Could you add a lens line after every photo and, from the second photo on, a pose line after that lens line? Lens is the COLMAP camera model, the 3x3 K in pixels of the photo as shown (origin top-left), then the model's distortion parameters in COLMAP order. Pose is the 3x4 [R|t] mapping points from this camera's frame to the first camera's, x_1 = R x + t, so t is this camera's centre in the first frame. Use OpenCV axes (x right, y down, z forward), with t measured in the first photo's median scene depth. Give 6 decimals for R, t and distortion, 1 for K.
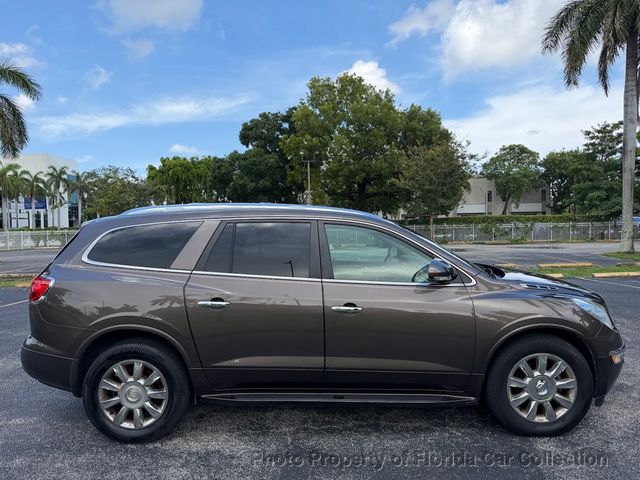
lens RADIAL K [[446.8, 0, 321.2], [0, 446.8, 242.4], [0, 0, 1]] dist [0.023250, -0.028223]
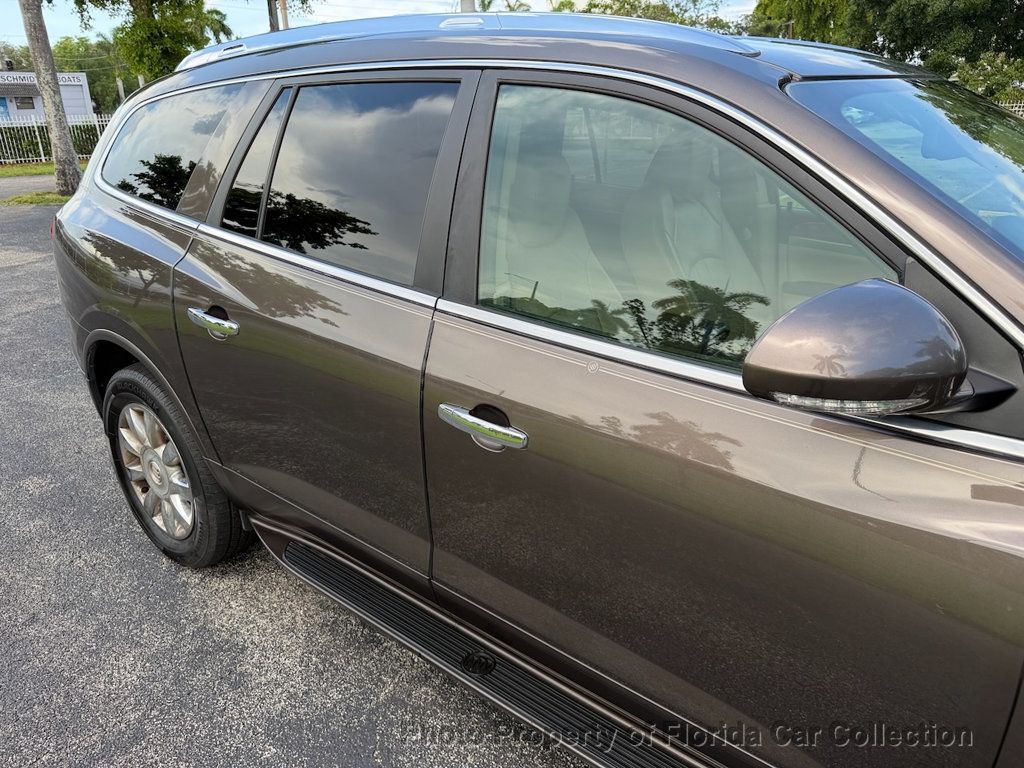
lens RADIAL K [[719.4, 0, 515.5], [0, 719.4, 384.7], [0, 0, 1]] dist [0.002097, -0.008007]
pose [[0.786357, 0.222056, -0.576484, 0.295647], [-0.016771, 0.940495, 0.339393, -0.018429], [0.617544, -0.257216, 0.743289, 0.645369]]
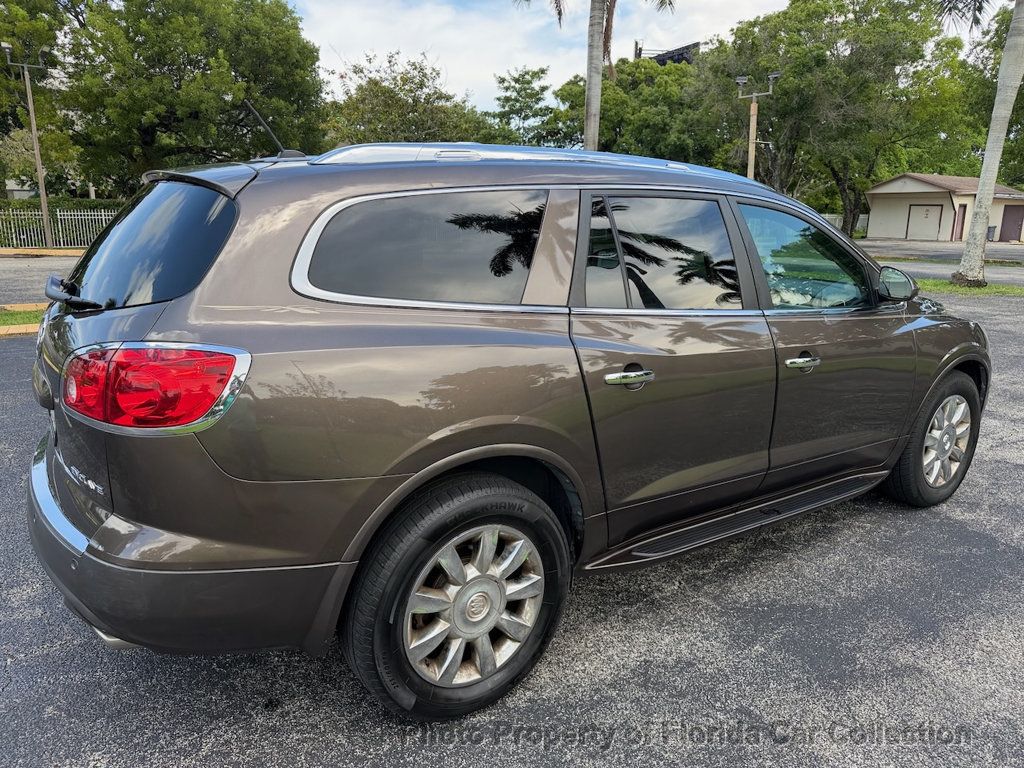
lens RADIAL K [[722.7, 0, 508.0], [0, 722.7, 373.9], [0, 0, 1]] dist [0.014254, -0.004506]
pose [[0.817378, -0.101878, 0.567022, -0.711340], [-0.000255, 0.984176, 0.177195, 0.005065], [-0.576102, -0.144980, 0.804418, 0.441726]]
